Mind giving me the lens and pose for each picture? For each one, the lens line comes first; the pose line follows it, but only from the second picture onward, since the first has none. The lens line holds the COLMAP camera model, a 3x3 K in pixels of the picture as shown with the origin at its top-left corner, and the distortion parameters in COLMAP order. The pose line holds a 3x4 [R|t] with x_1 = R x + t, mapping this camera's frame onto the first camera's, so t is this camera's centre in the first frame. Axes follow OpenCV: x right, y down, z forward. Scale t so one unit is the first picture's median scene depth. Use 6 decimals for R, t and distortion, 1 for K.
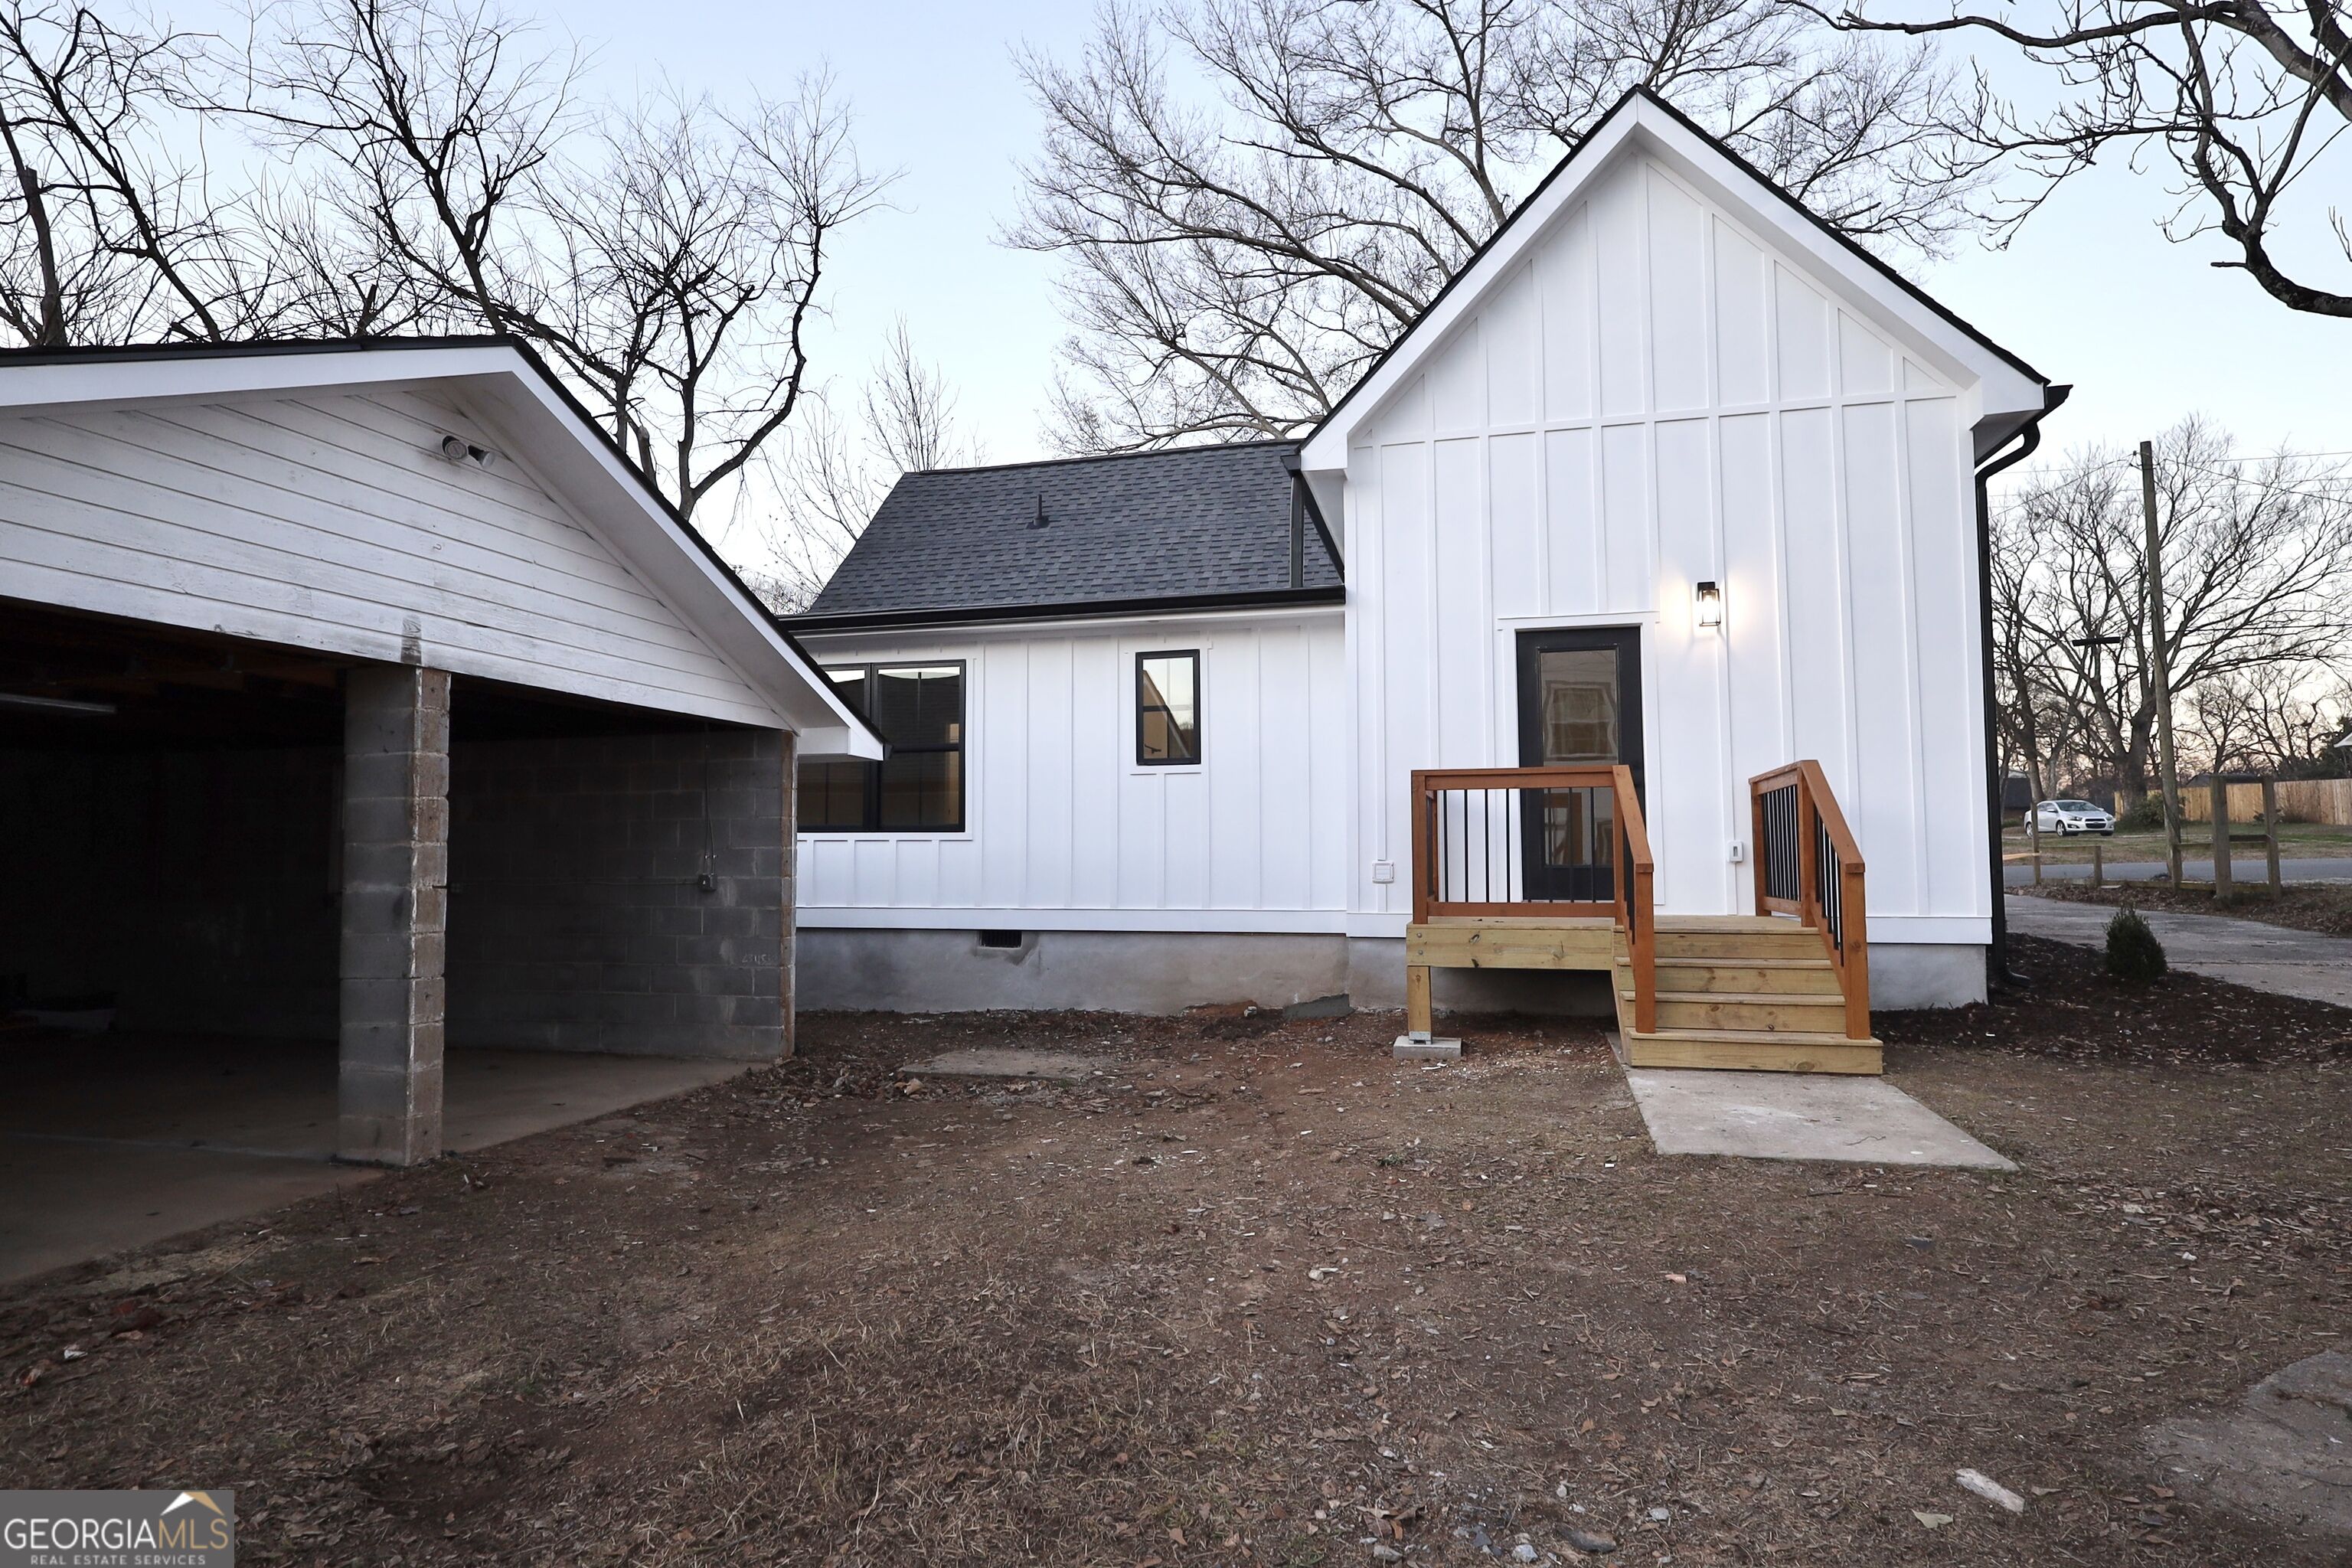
lens RADIAL K [[1223.0, 0, 1176.0], [0, 1223.0, 784.0], [0, 0, 1]] dist [0.001040, -0.000084]
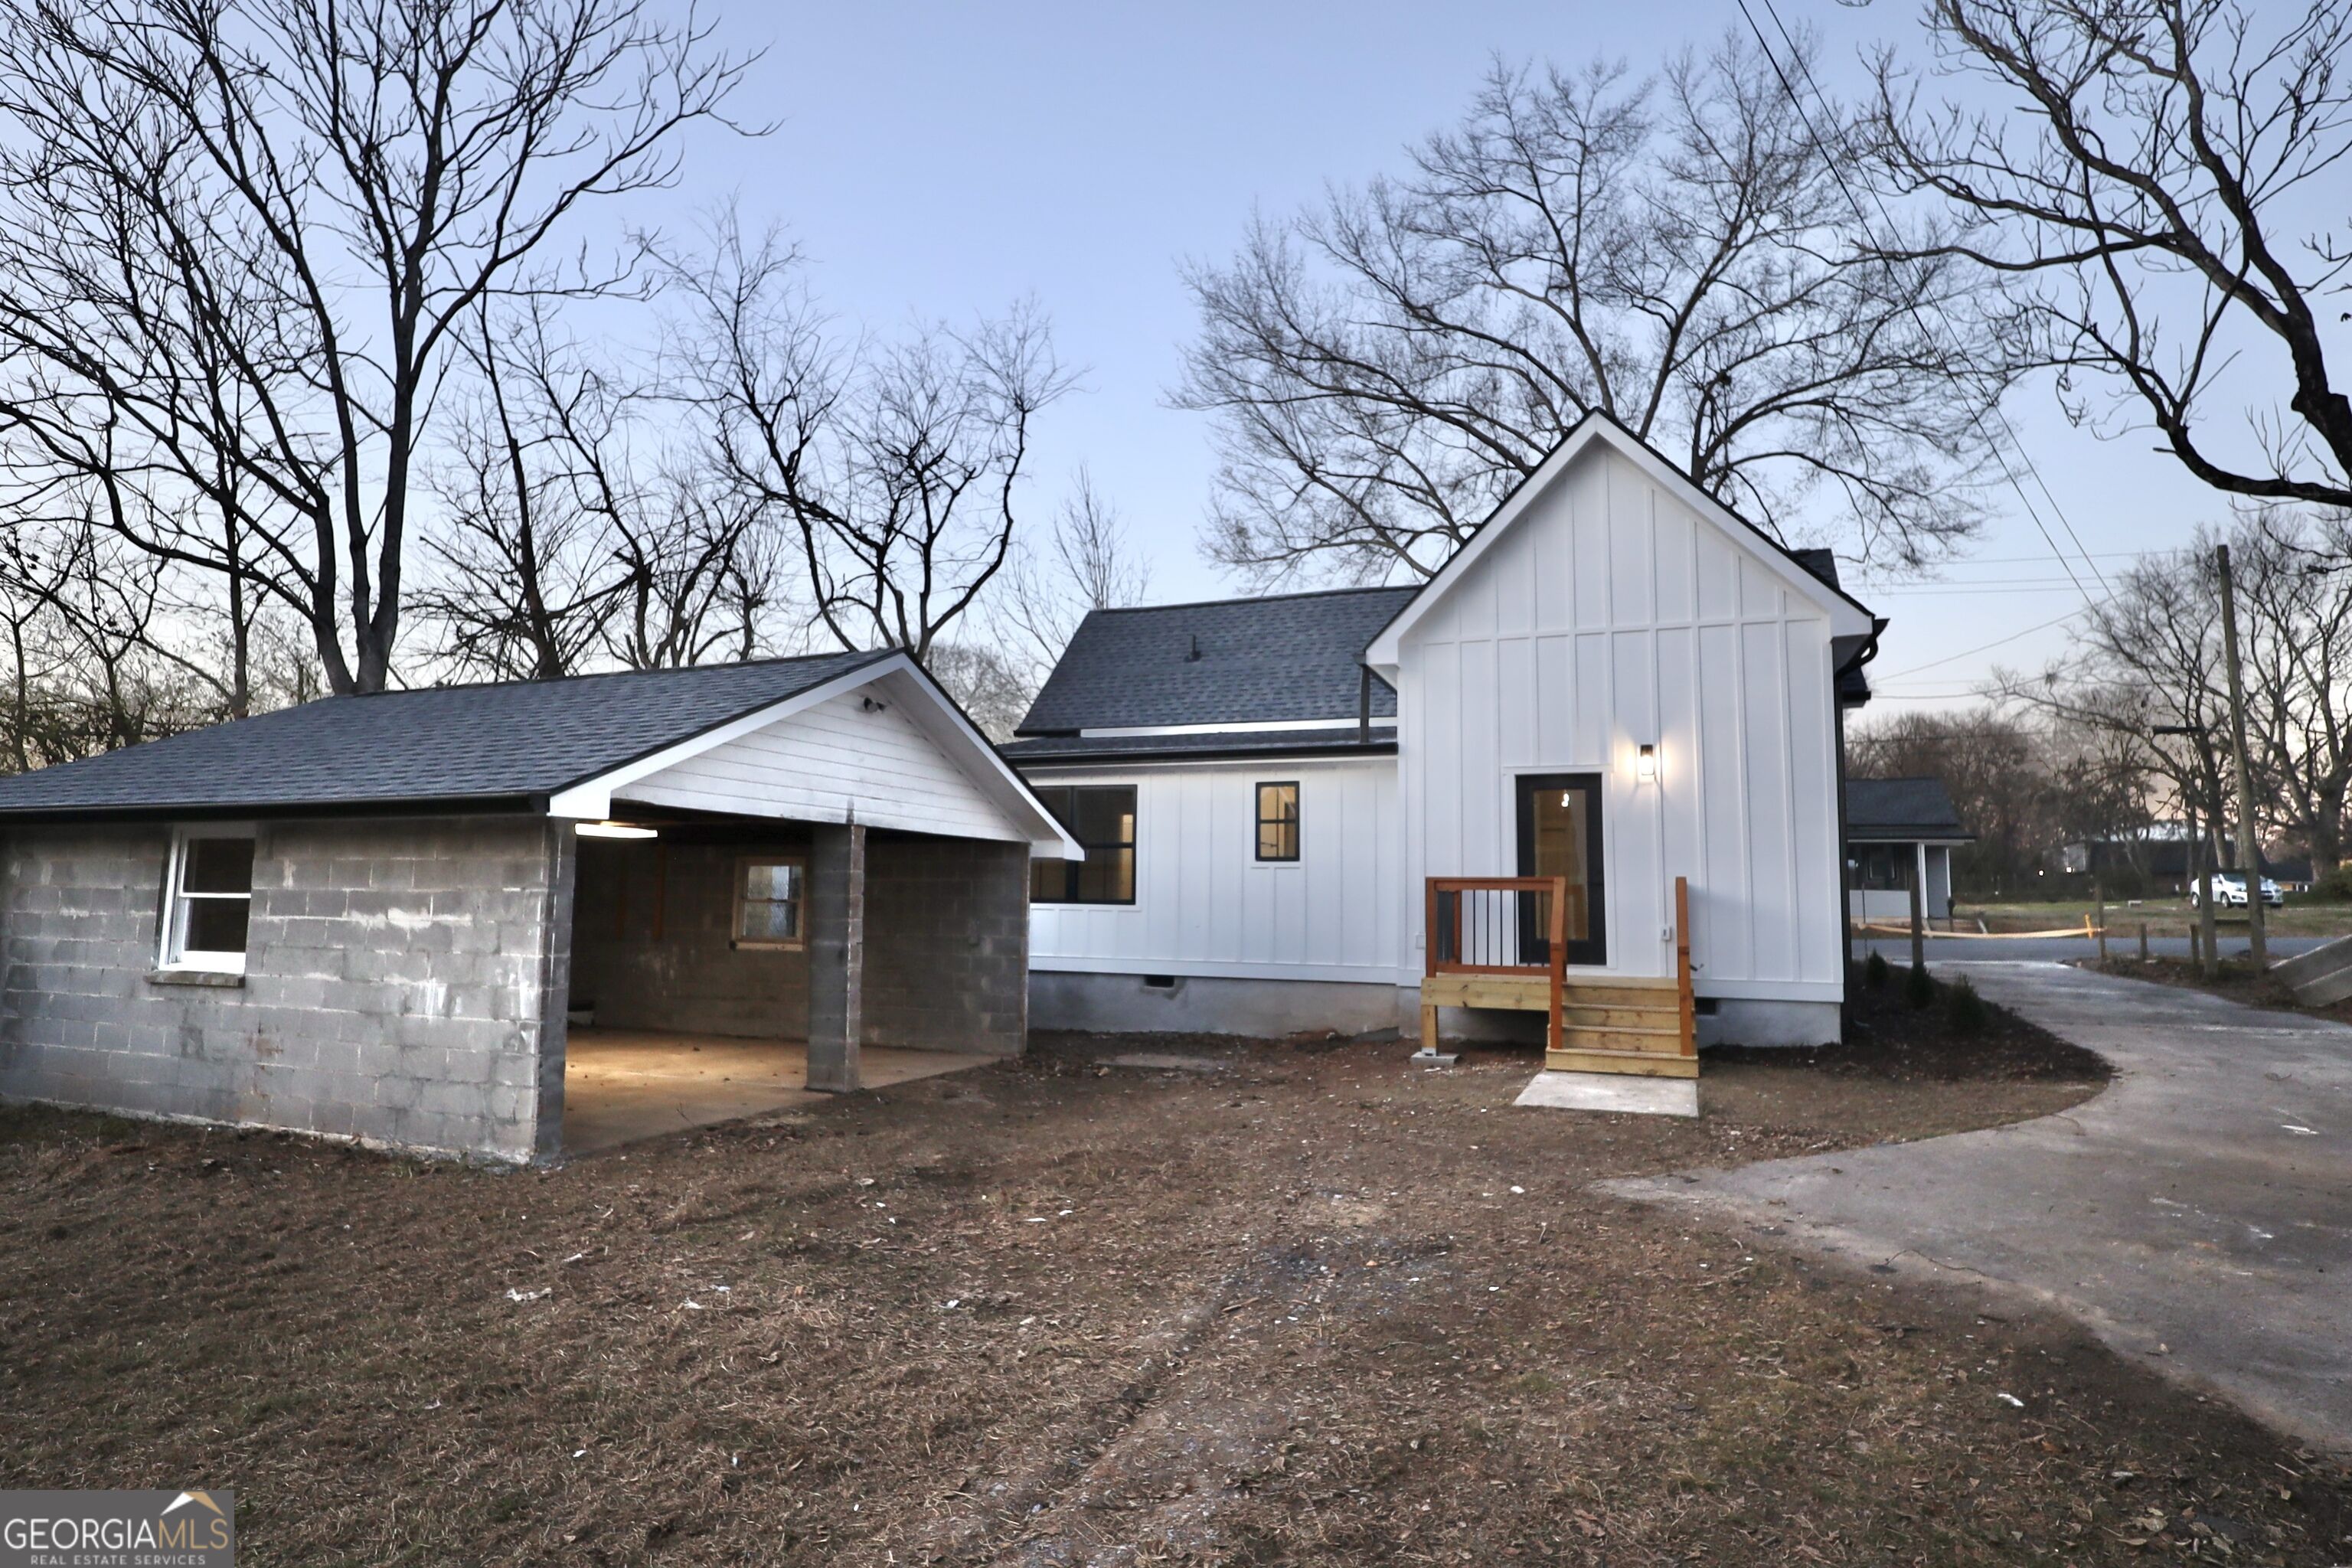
lens RADIAL K [[1223.0, 0, 1176.0], [0, 1223.0, 784.0], [0, 0, 1]] dist [0.001040, -0.000084]
pose [[0.991385, 0.005385, -0.130870, 0.045639], [-0.010462, 0.999218, -0.038138, -0.036594], [0.130562, 0.039179, 0.990666, -0.314034]]
